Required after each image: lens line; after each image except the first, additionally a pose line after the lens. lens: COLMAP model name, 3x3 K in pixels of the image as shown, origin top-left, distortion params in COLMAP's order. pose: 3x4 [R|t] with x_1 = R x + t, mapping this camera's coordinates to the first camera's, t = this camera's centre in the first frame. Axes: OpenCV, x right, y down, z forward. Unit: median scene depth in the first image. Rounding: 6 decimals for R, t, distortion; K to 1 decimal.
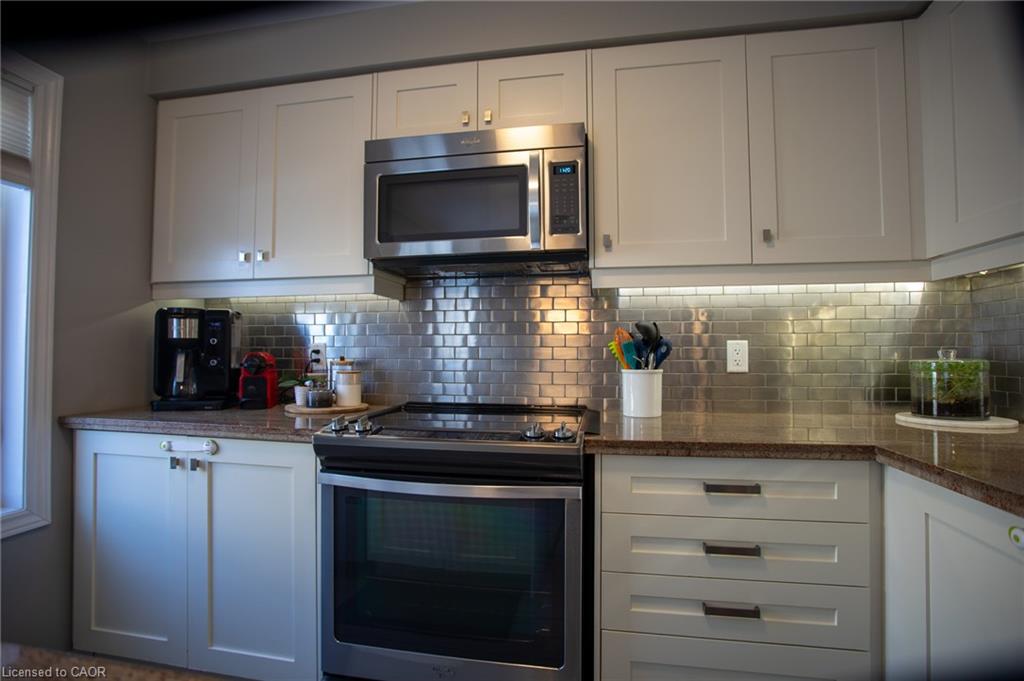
lens RADIAL K [[495.9, 0, 507.6], [0, 495.9, 340.7], [0, 0, 1]] dist [-0.083924, 0.040012]
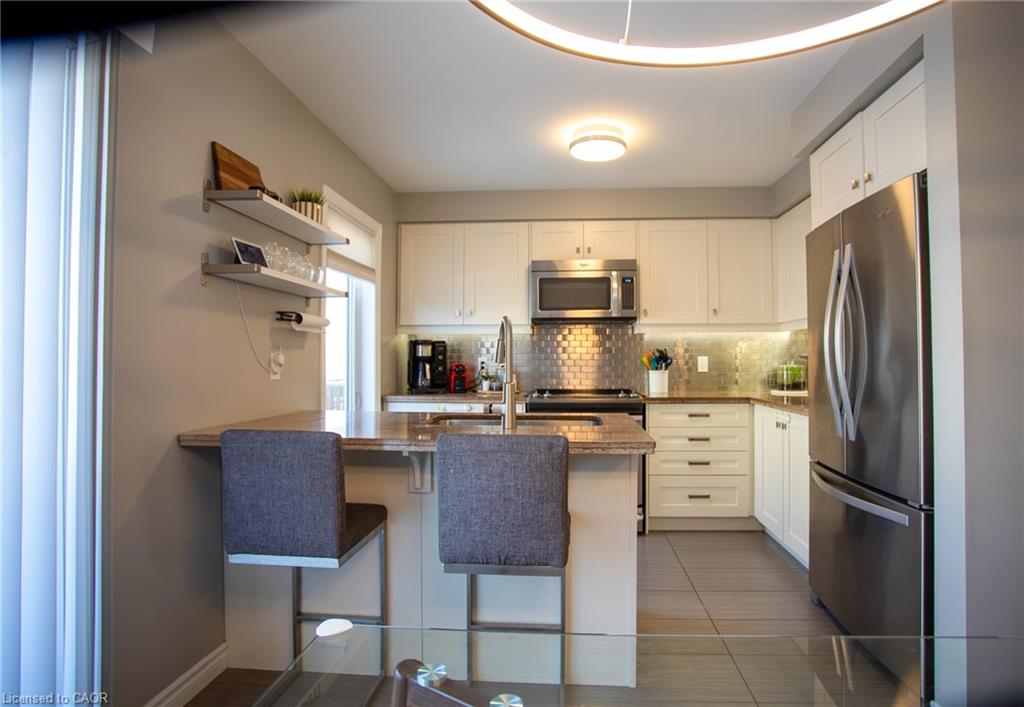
lens RADIAL K [[558.0, 0, 528.4], [0, 558.0, 353.0], [0, 0, 1]] dist [-0.060552, 0.000180]
pose [[0.992894, -0.001364, 0.118996, -0.579314], [0.000163, 0.999949, 0.010107, -0.041899], [-0.119004, -0.010015, 0.992843, -1.332738]]
